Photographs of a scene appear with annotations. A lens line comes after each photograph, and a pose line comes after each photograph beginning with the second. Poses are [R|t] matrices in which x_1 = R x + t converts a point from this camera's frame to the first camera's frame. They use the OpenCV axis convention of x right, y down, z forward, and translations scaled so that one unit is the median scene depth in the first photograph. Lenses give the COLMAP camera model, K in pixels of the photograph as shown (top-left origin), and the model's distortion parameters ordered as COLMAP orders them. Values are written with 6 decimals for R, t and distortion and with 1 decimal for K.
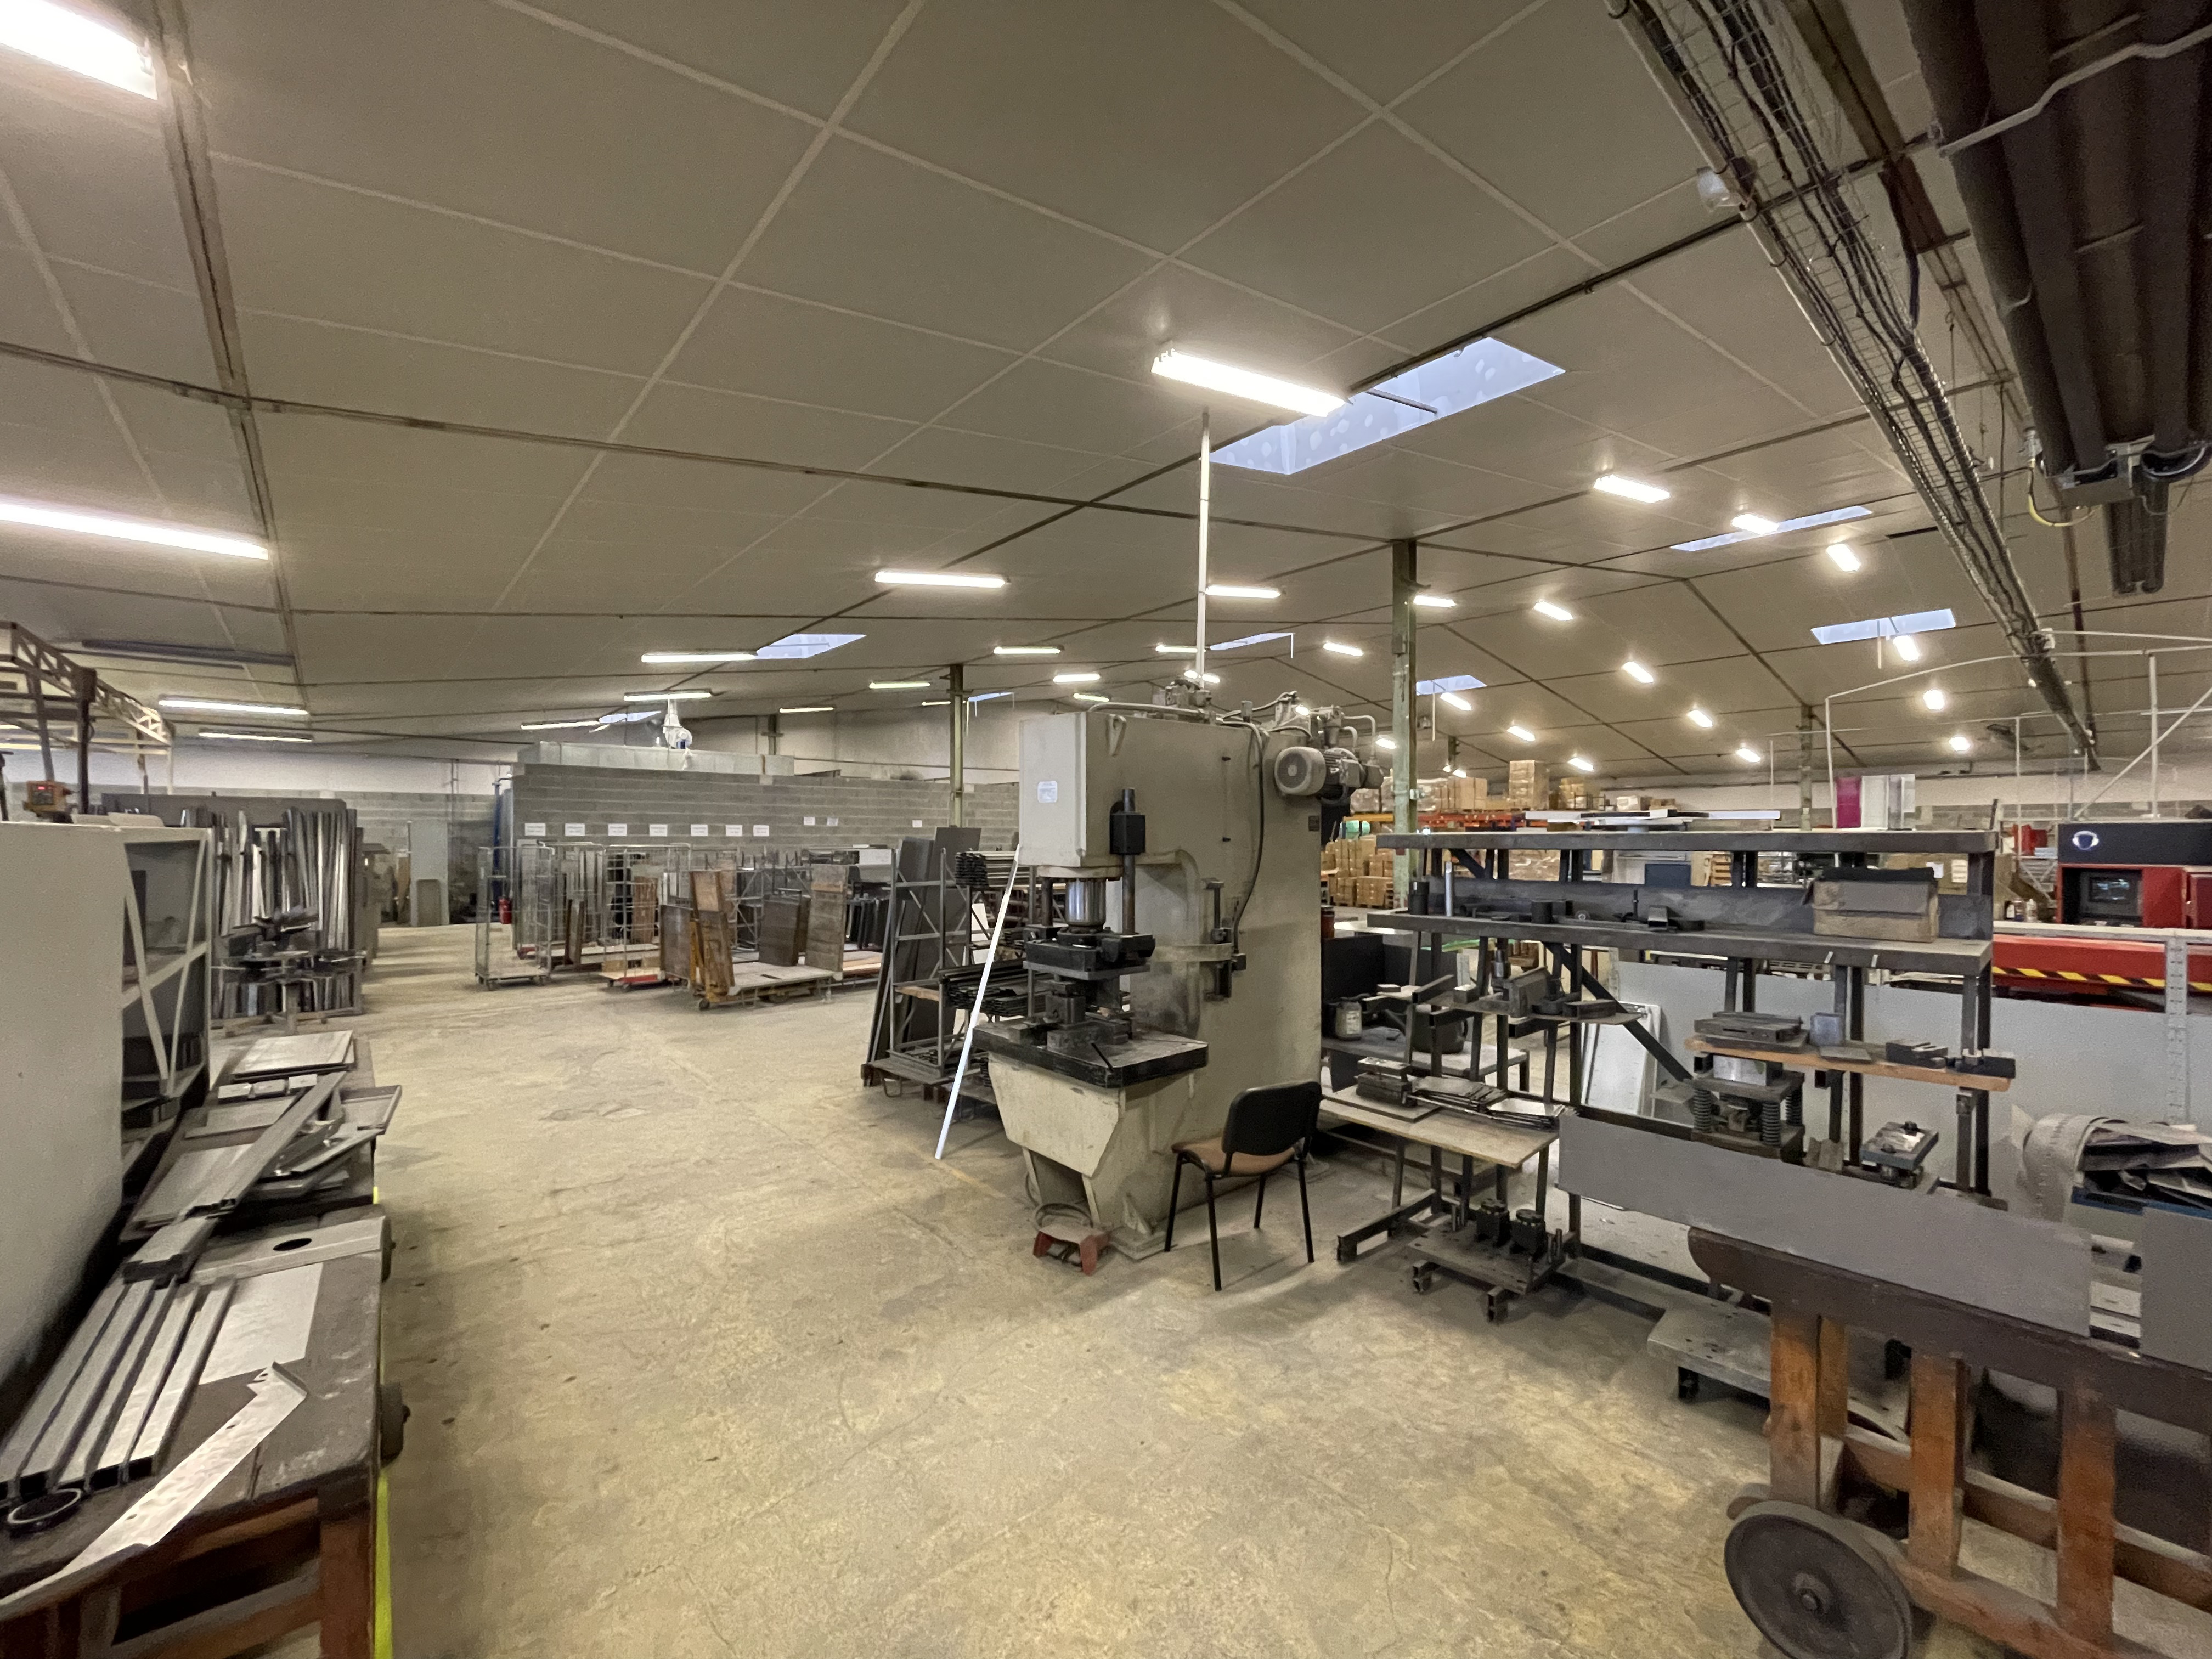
lens RADIAL K [[906.8, 0, 1106.0], [0, 906.8, 829.5], [0, 0, 1]] dist [-0.013102, -0.000007]
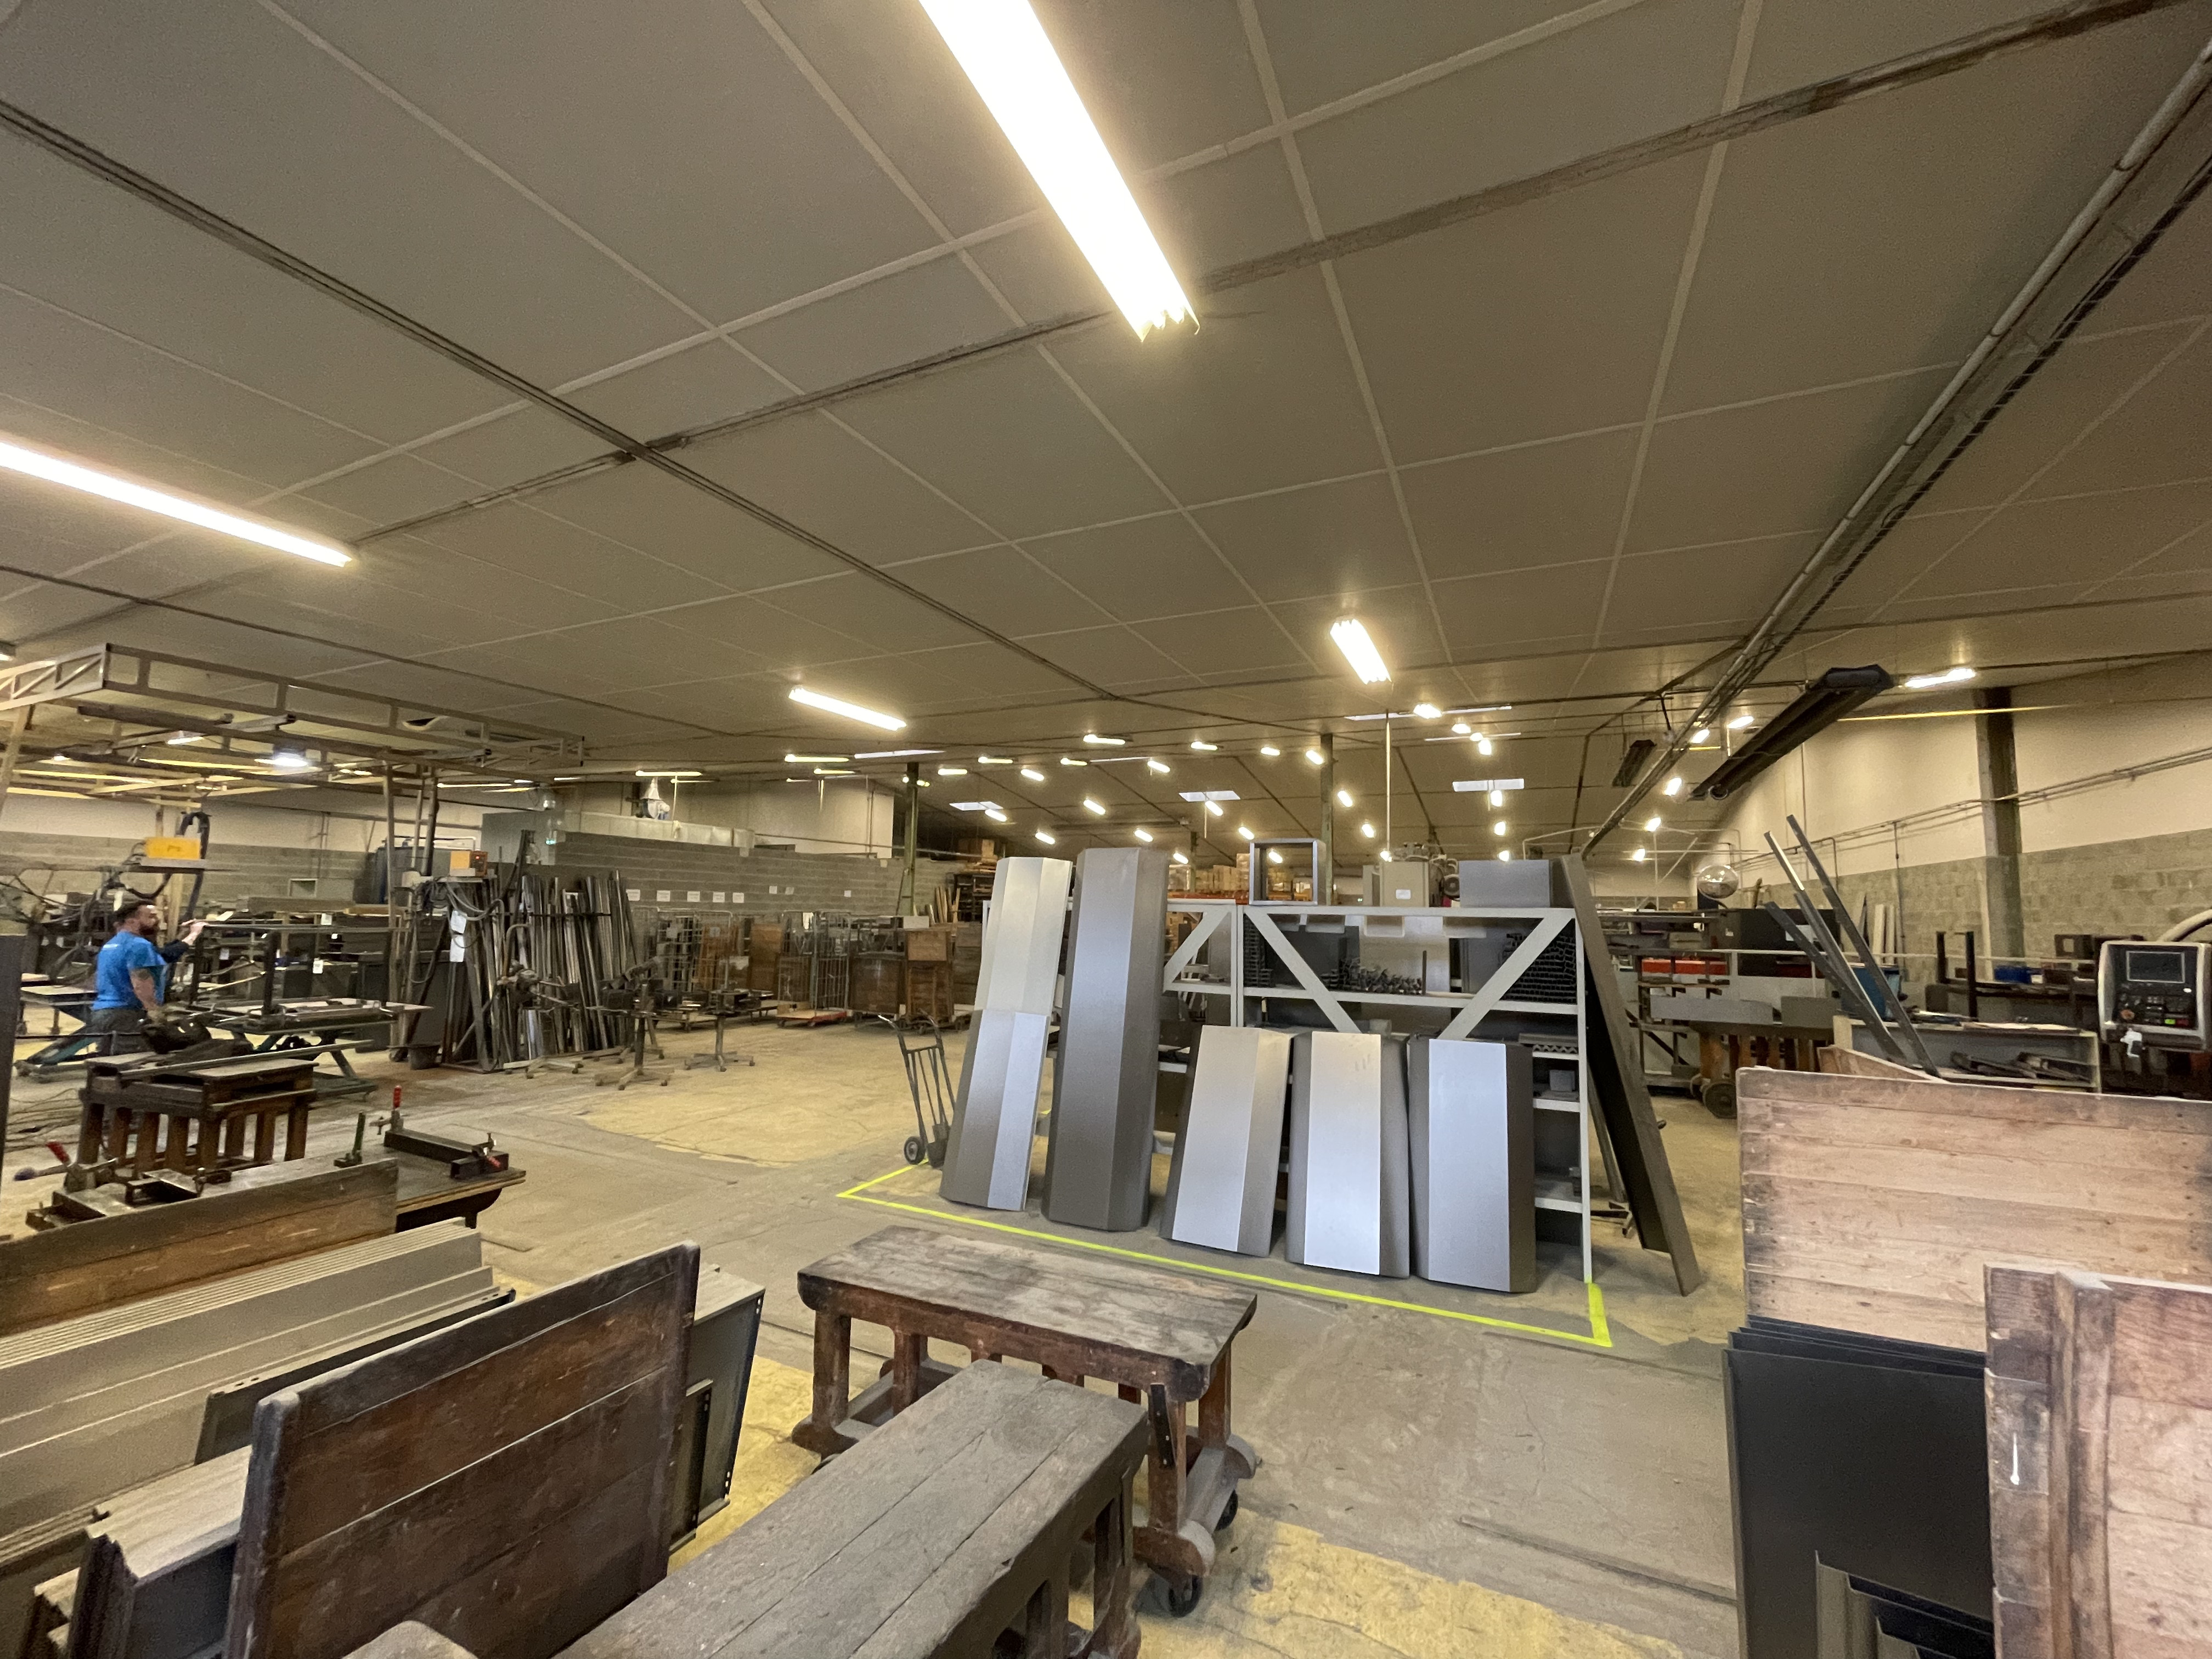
lens RADIAL K [[906.8, 0, 1106.0], [0, 906.8, 829.5], [0, 0, 1]] dist [-0.013102, -0.000007]
pose [[0.912102, 0.050468, 0.406846, -0.403823], [-0.019159, 0.996557, -0.080668, -0.001287], [-0.409516, 0.065782, 0.909928, -0.186241]]
